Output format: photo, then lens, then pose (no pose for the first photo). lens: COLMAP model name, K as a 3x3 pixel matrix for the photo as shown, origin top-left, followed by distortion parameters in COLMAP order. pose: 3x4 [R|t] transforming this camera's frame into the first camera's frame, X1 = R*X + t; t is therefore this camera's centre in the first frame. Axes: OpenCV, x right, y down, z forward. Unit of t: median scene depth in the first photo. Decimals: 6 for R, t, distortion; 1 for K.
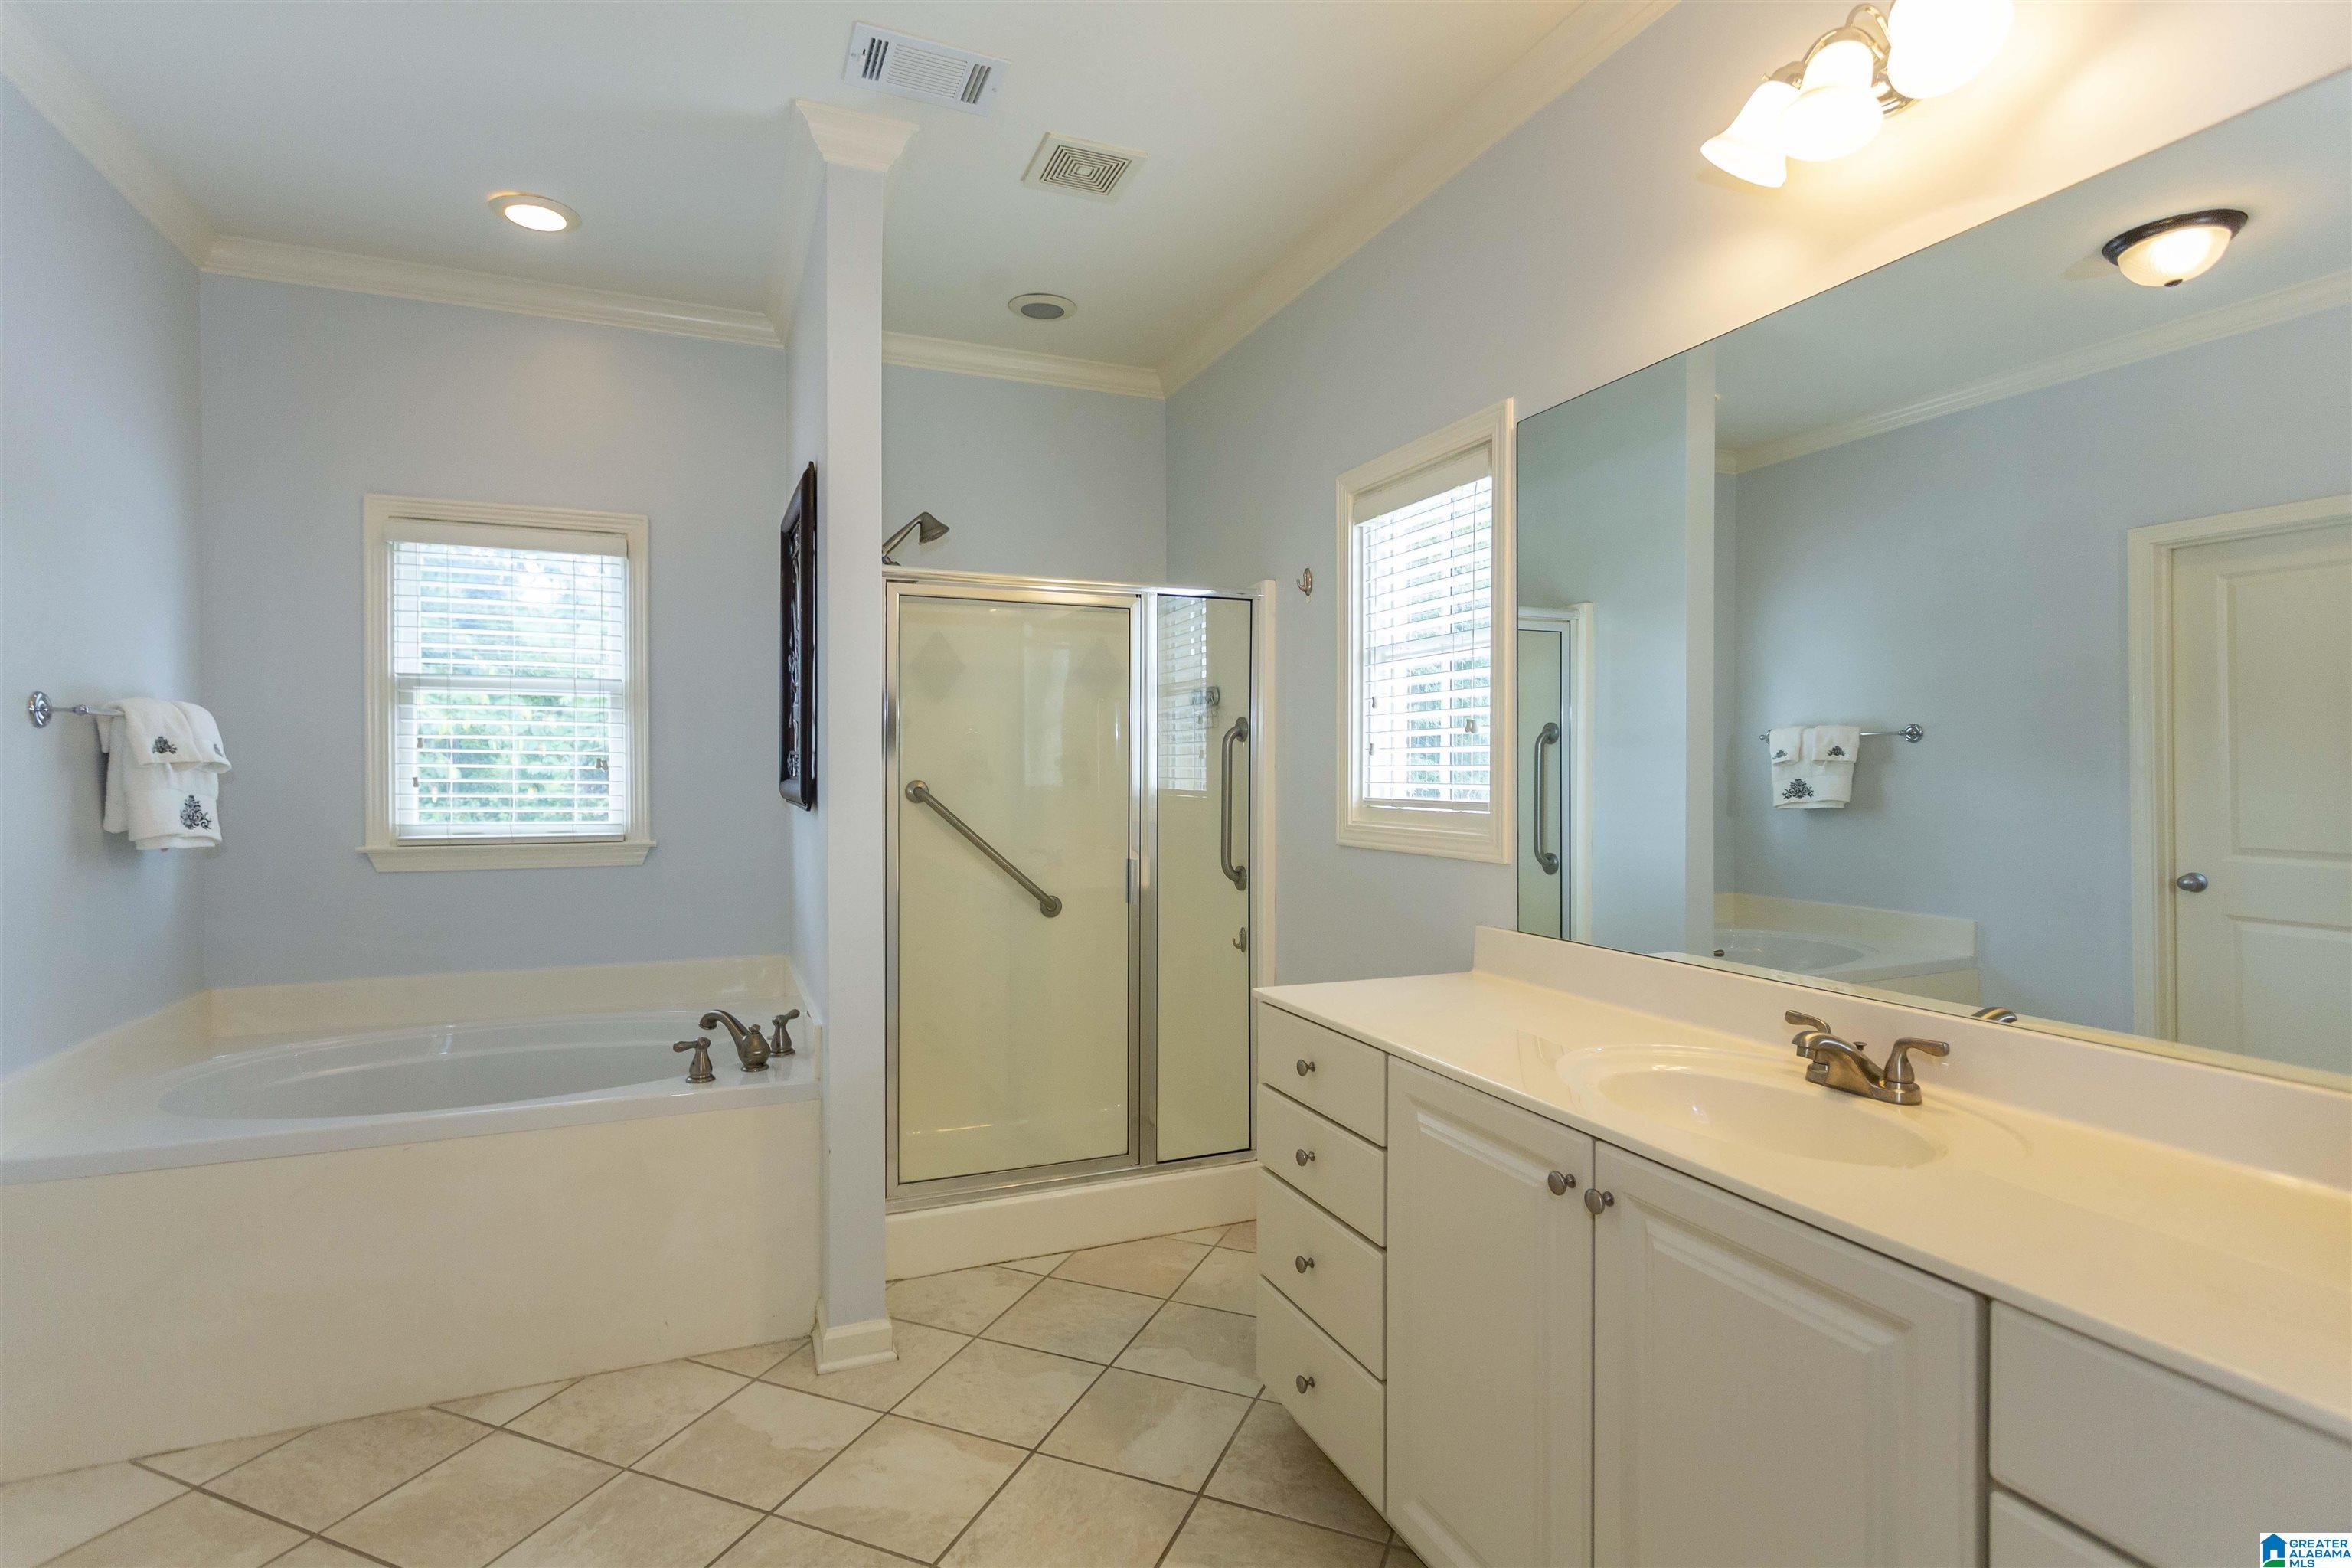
lens RADIAL K [[1113.5, 0, 1176.9], [0, 1113.5, 779.2], [0, 0, 1]] dist [0.002883, 0.001099]
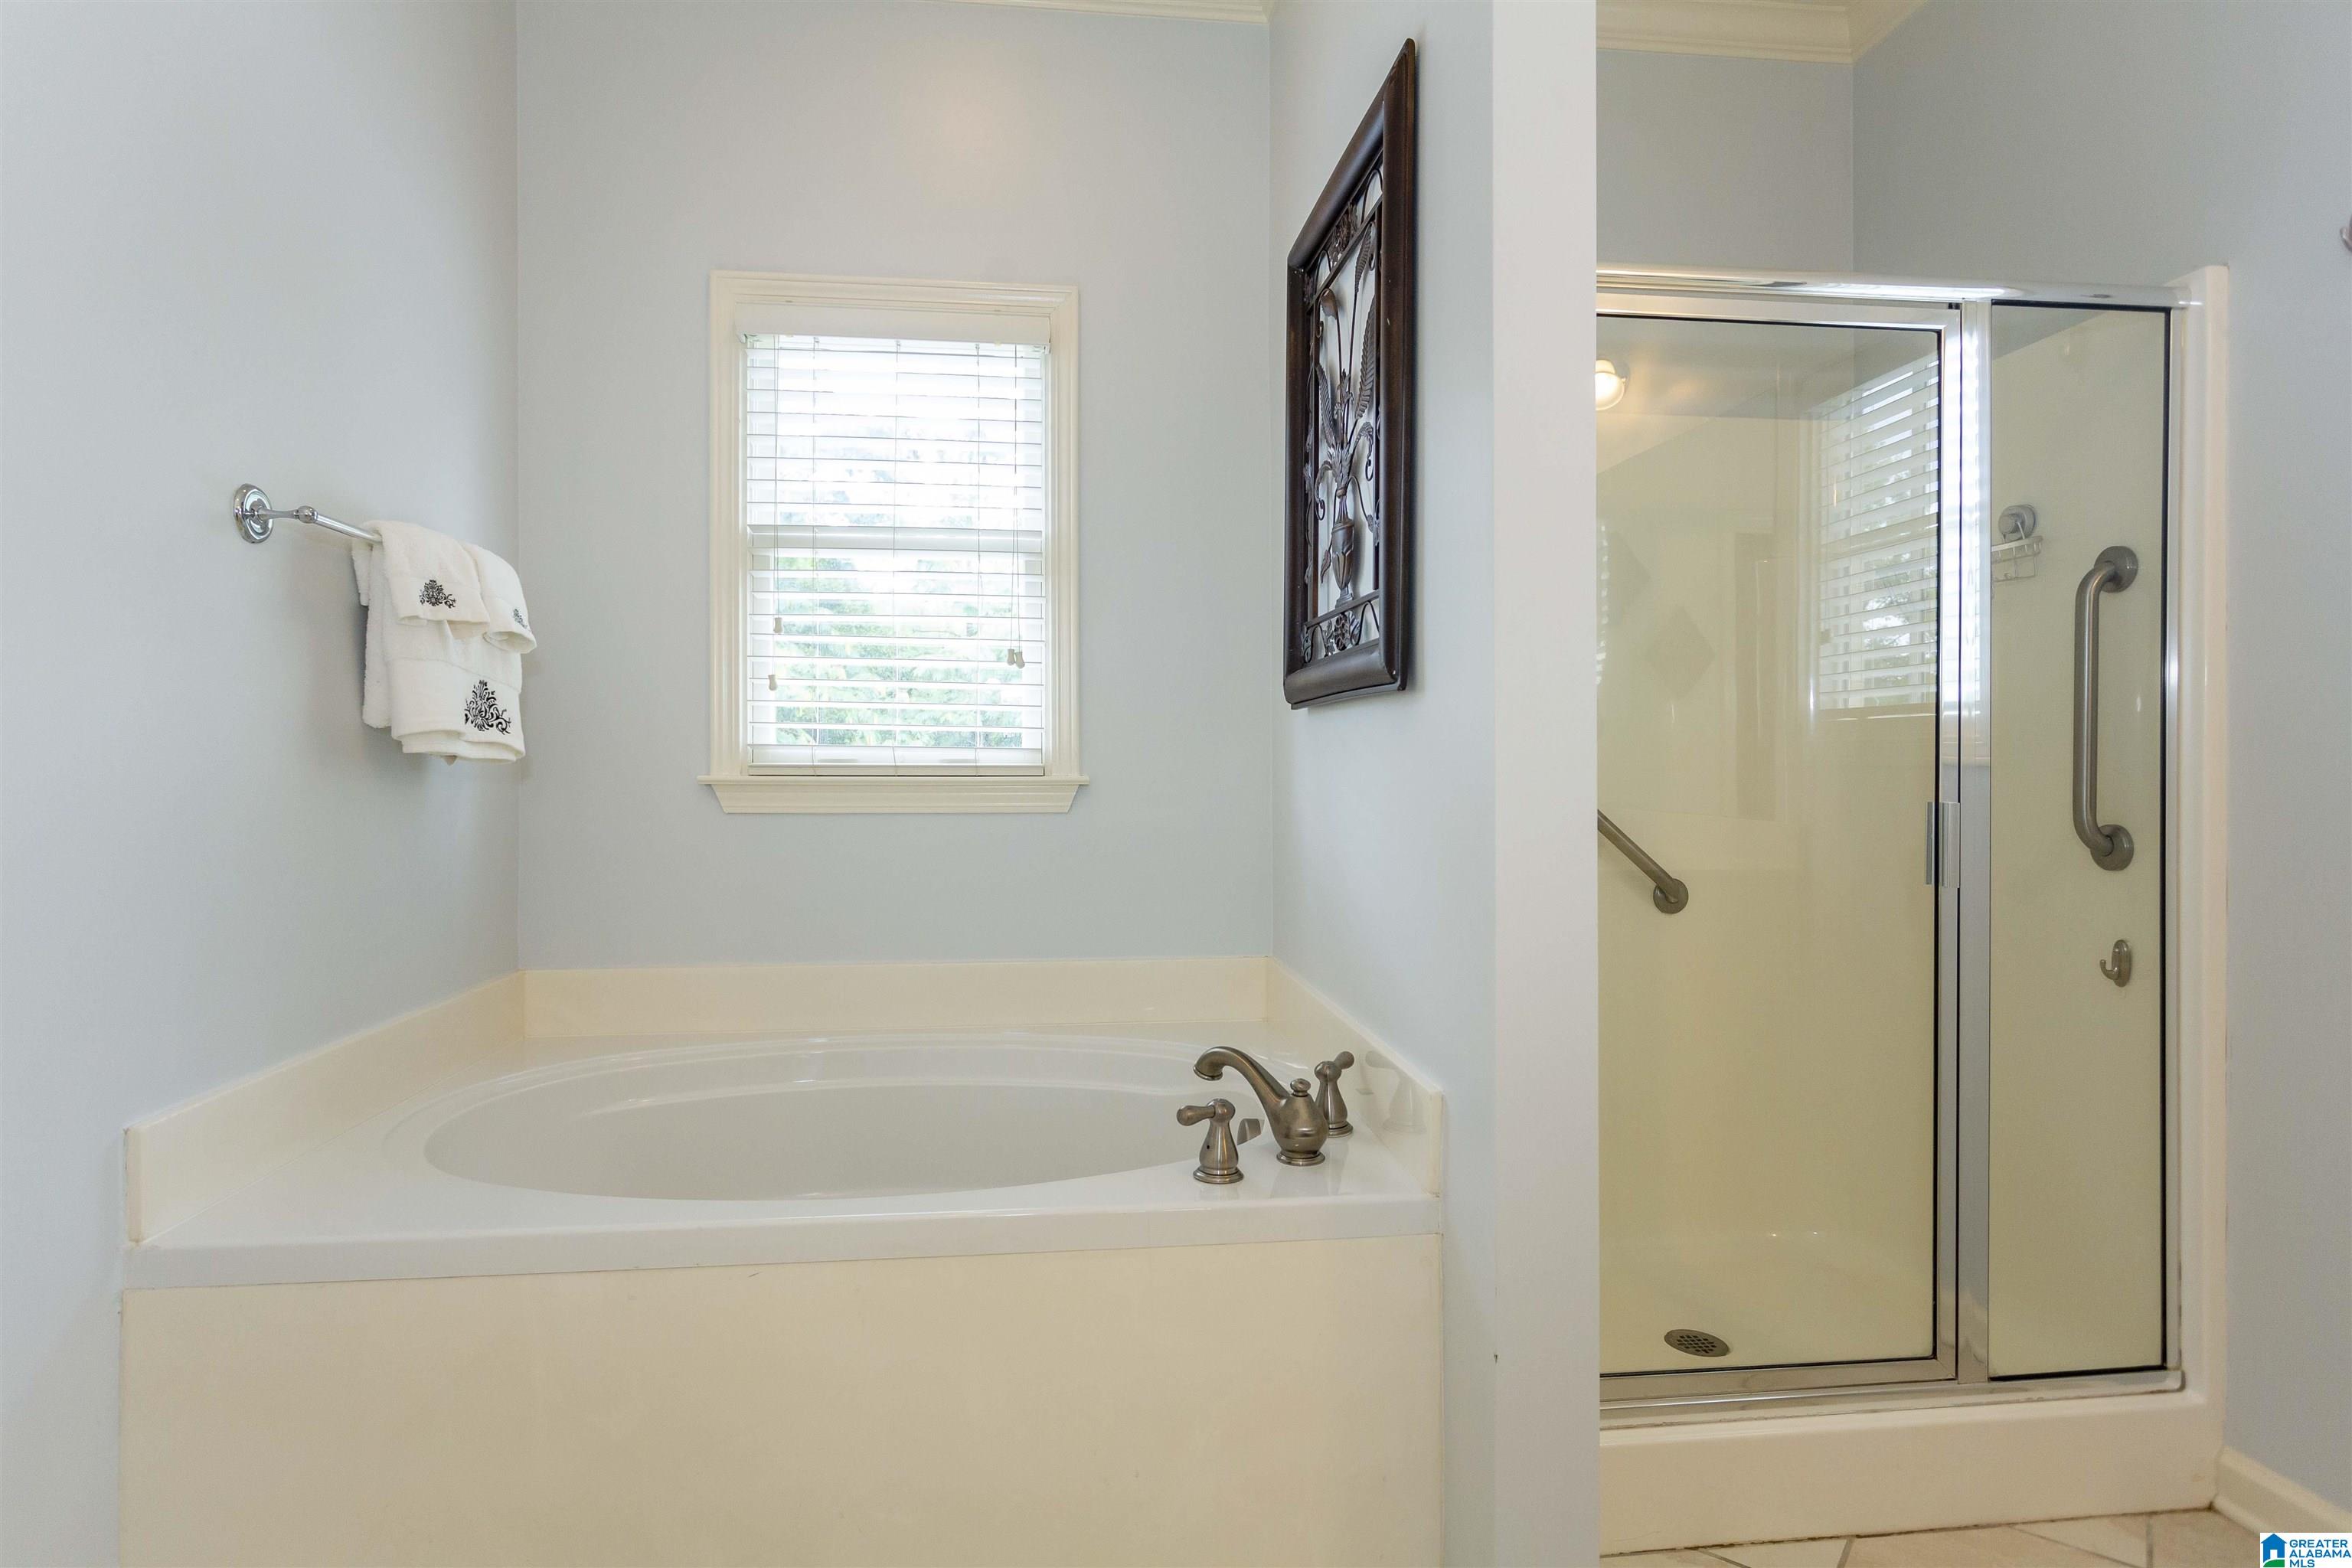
lens RADIAL K [[1196.7, 0, 1175.0], [0, 1196.7, 768.4], [0, 0, 1]] dist [-0.002906, 0.000030]
pose [[0.960882, -0.001301, -0.276956, -0.257818], [-0.000774, 0.999972, -0.007383, 0.066221], [0.276958, 0.007309, 0.960854, 0.387249]]
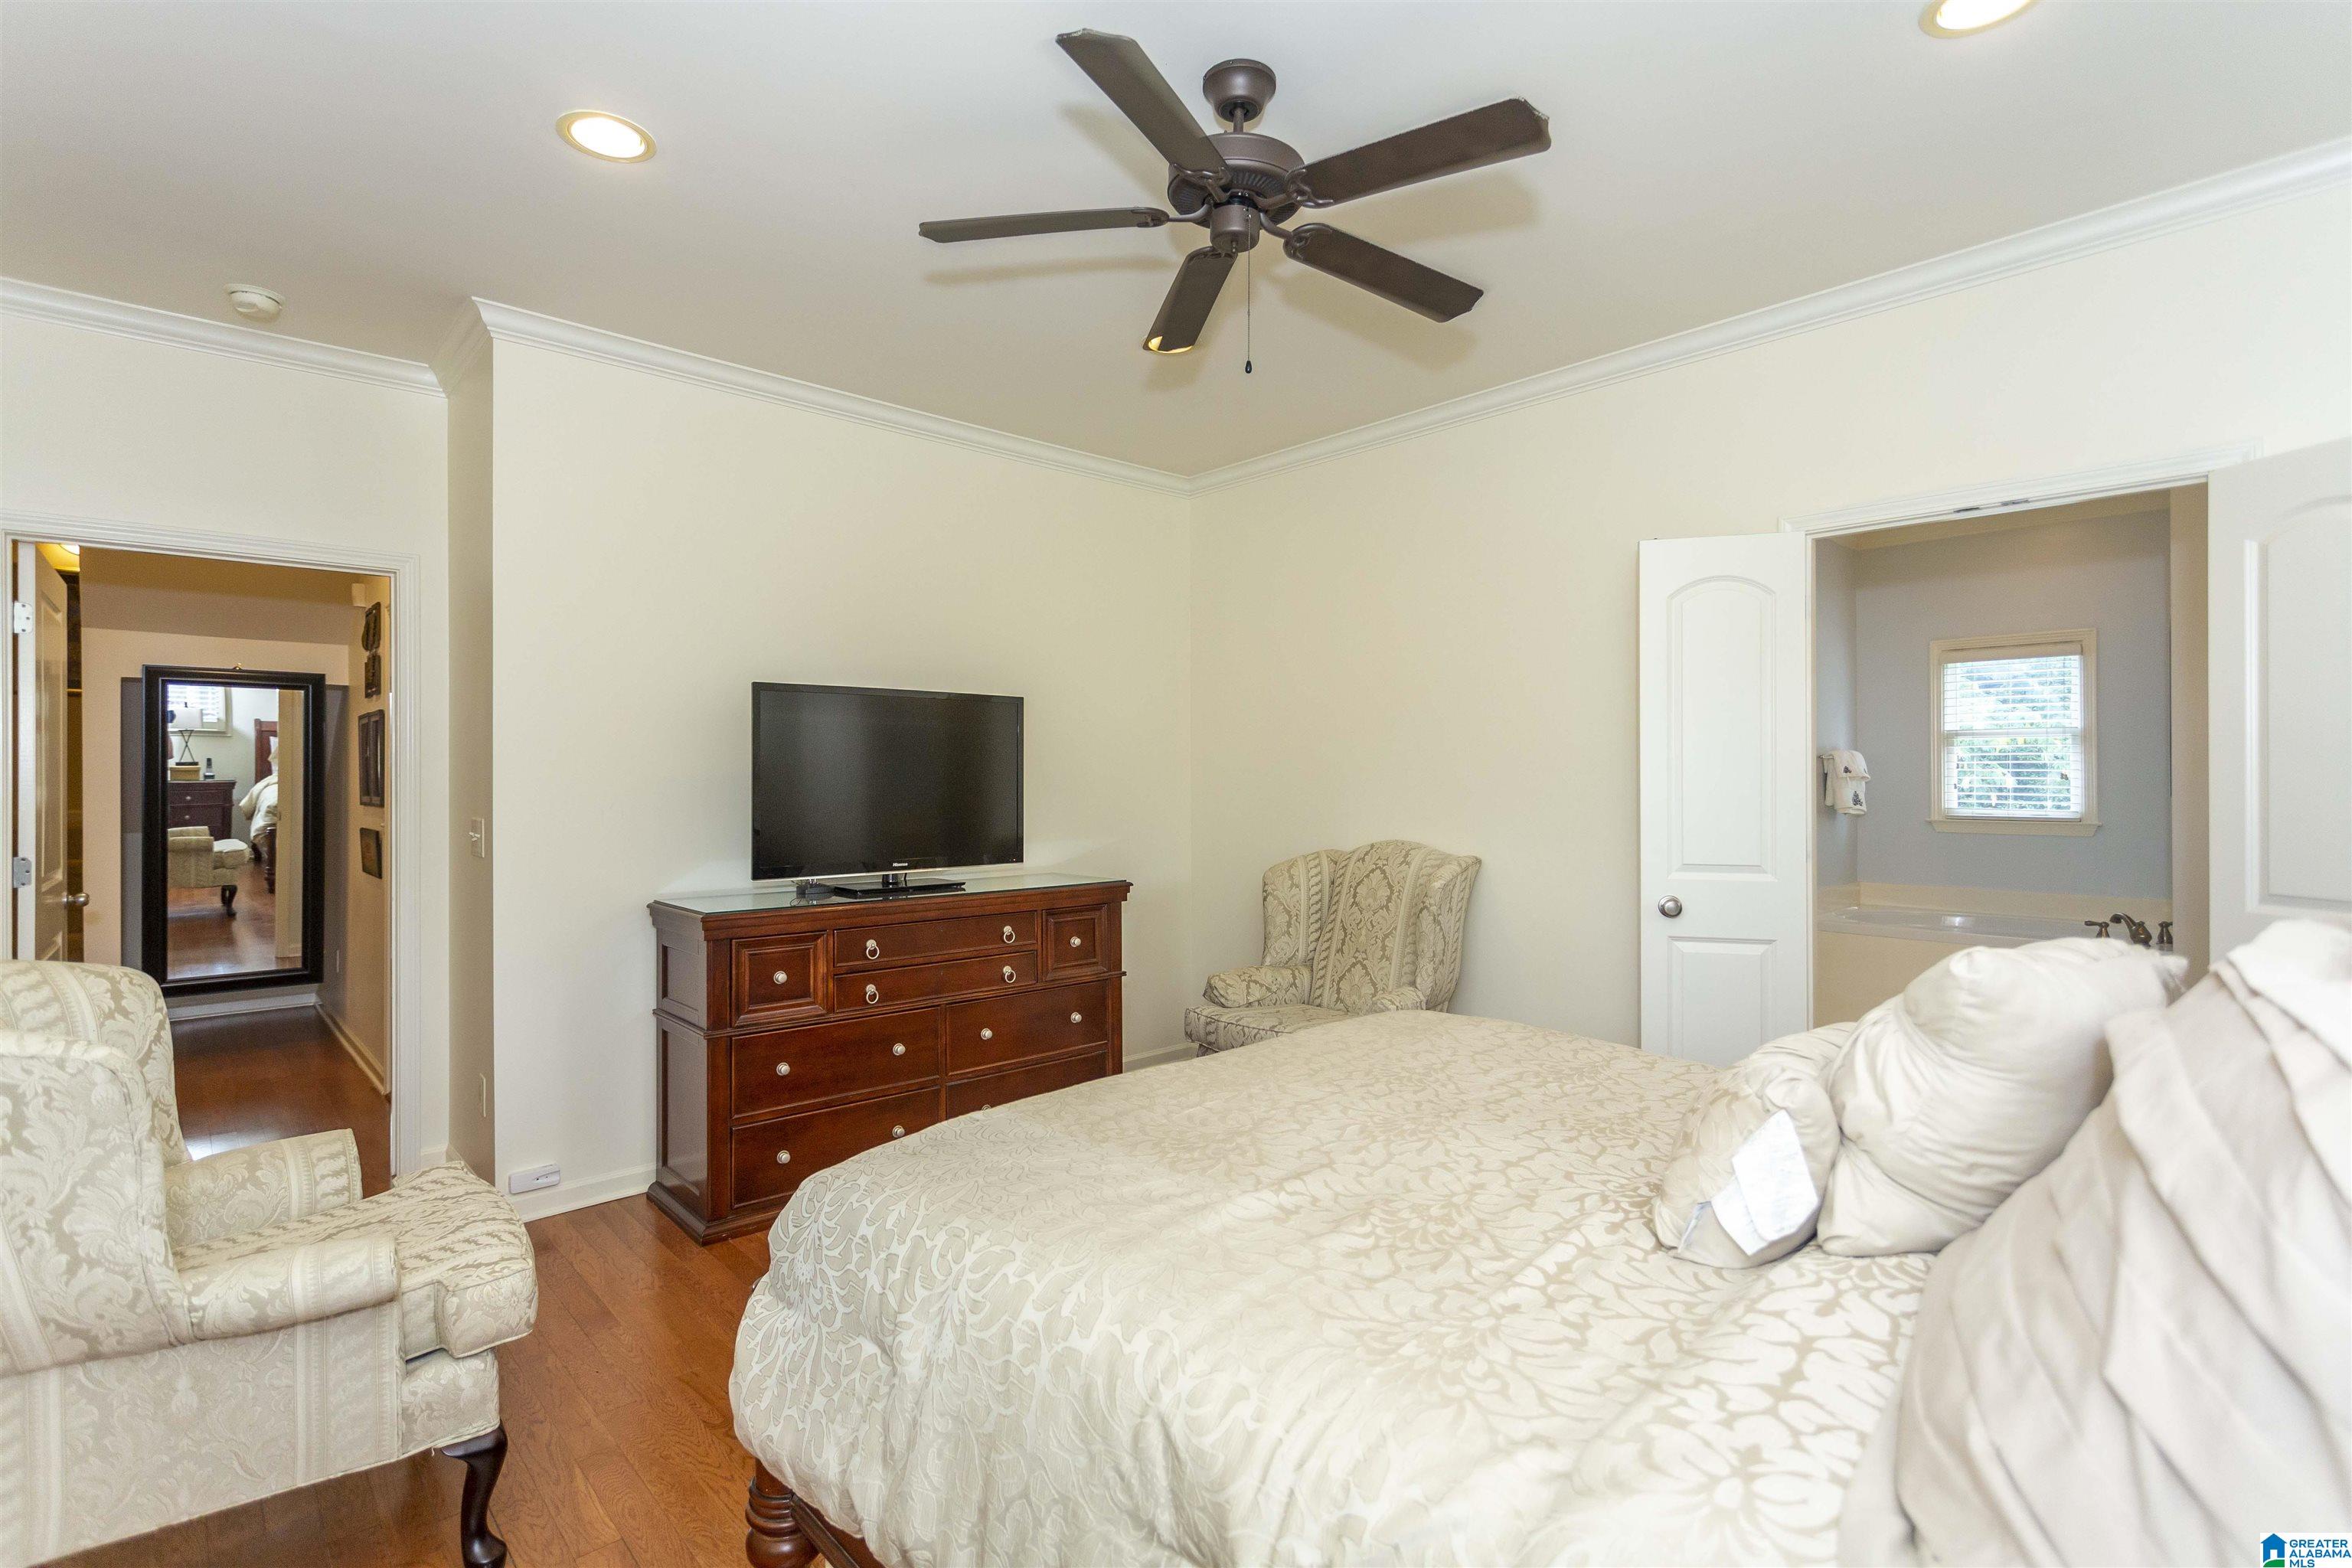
lens RADIAL K [[1113.5, 0, 1165.4], [0, 1113.5, 772.3], [0, 0, 1]] dist [0.002883, 0.001099]
pose [[0.327460, -0.006153, -0.944845, 0.757630], [-0.007498, 0.999930, -0.009110, 0.006911], [0.944835, 0.010067, 0.327391, -1.010047]]
